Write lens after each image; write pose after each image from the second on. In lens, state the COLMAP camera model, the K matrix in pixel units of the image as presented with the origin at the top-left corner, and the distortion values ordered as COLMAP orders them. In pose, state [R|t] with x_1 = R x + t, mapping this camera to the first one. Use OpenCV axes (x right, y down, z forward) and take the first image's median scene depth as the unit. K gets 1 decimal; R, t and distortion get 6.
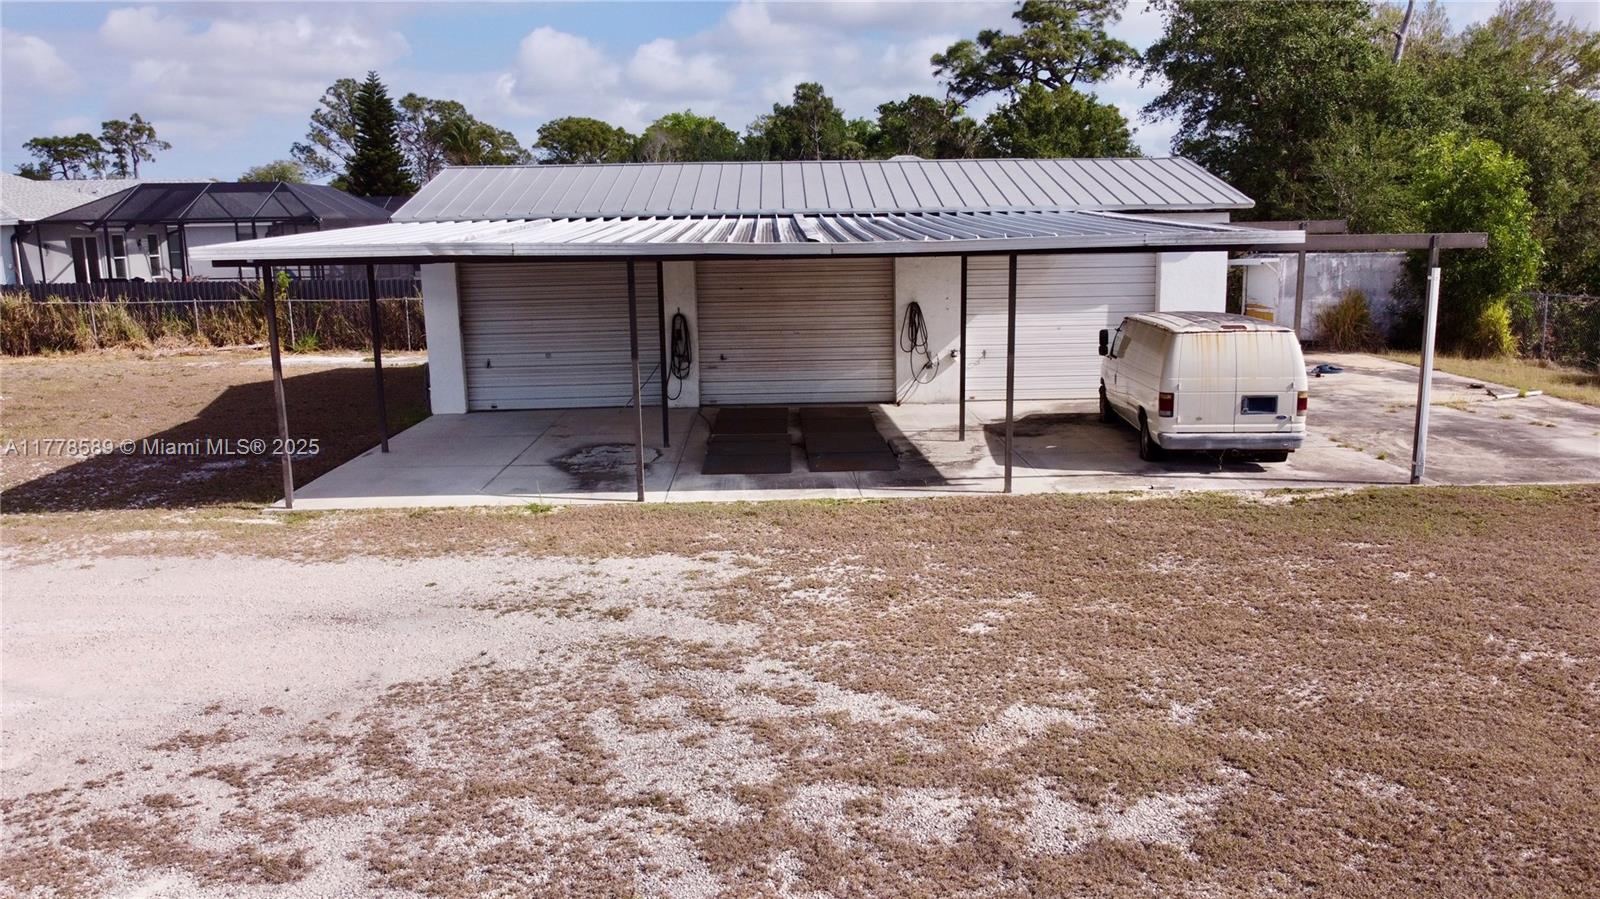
lens RADIAL K [[1211.2, 0, 831.1], [0, 1211.2, 448.9], [0, 0, 1]] dist [0.006960, 0.004545]
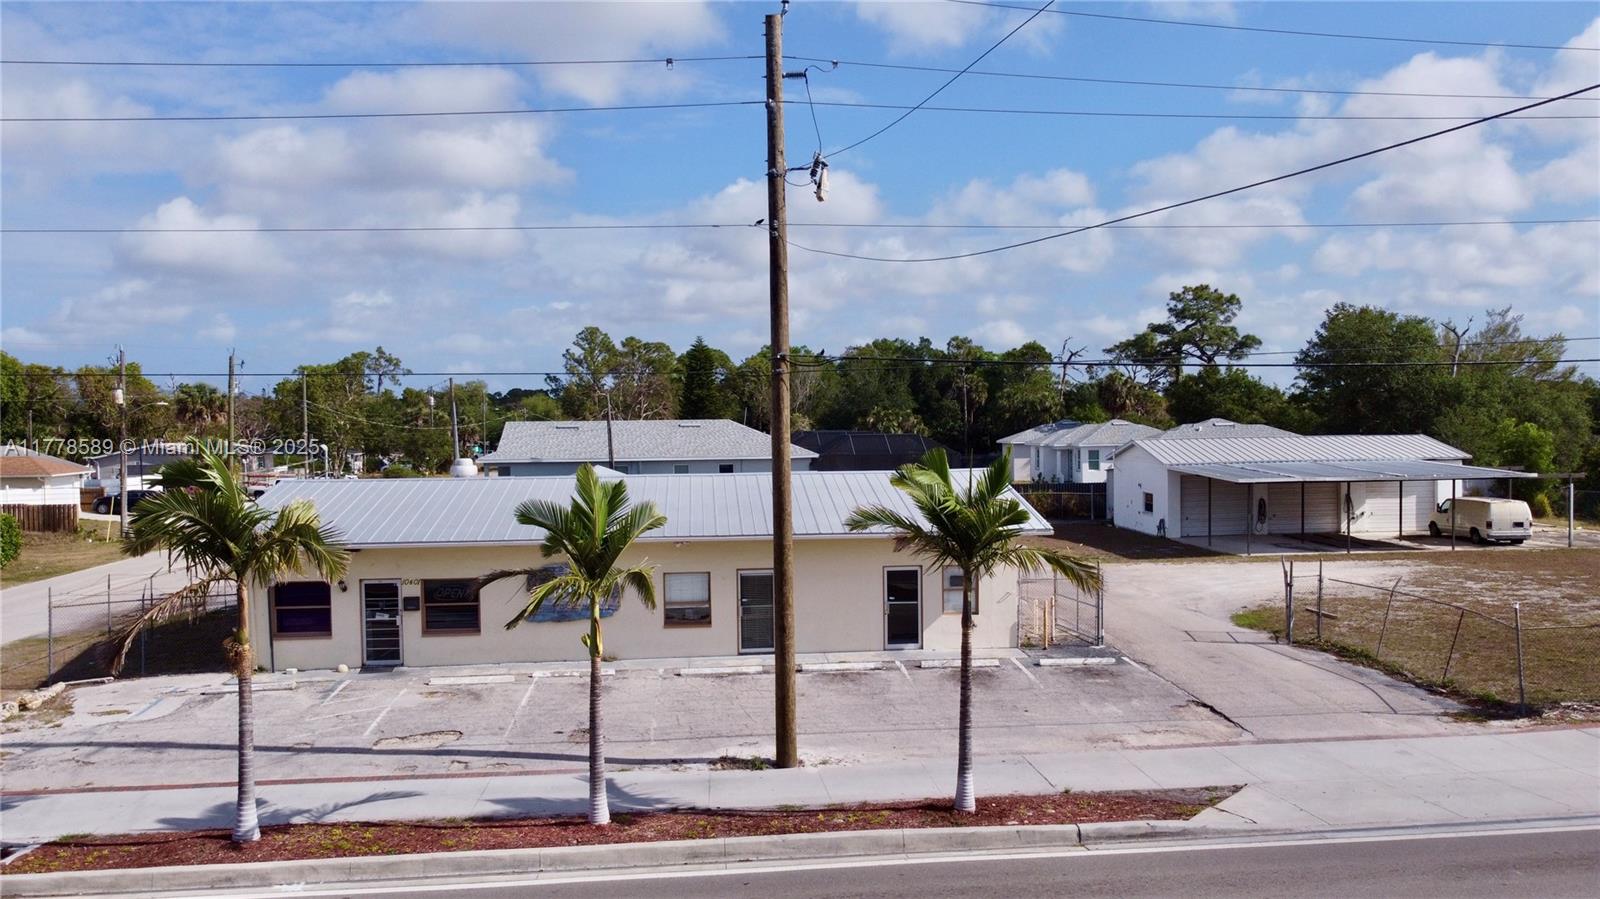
lens RADIAL K [[1211.2, 0, 831.1], [0, 1211.2, 448.9], [0, 0, 1]] dist [0.006960, 0.004545]
pose [[0.997699, 0.000276, 0.067800, -2.420677], [0.010488, 0.987328, -0.158344, 0.367352], [-0.066984, 0.158691, 0.985053, -3.002235]]
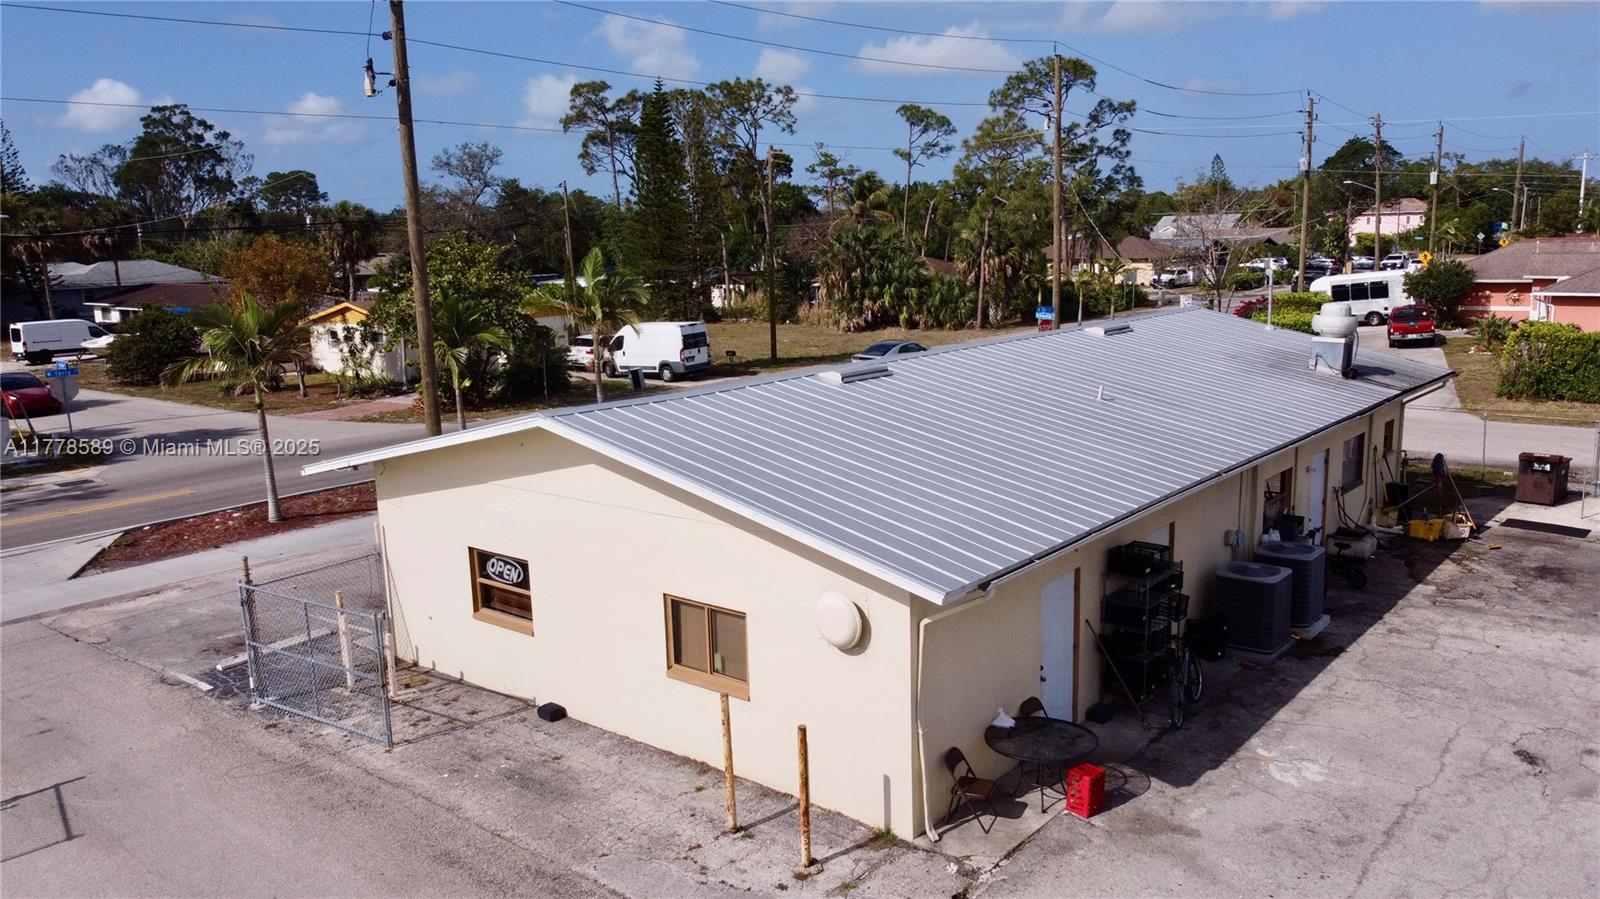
lens RADIAL K [[1211.2, 0, 831.1], [0, 1211.2, 448.9], [0, 0, 1]] dist [0.006960, 0.004545]
pose [[-0.664642, 0.151314, -0.731679, -1.013543], [-0.134950, 0.938861, 0.316746, -0.556218], [0.734874, 0.309263, -0.603587, 1.132004]]
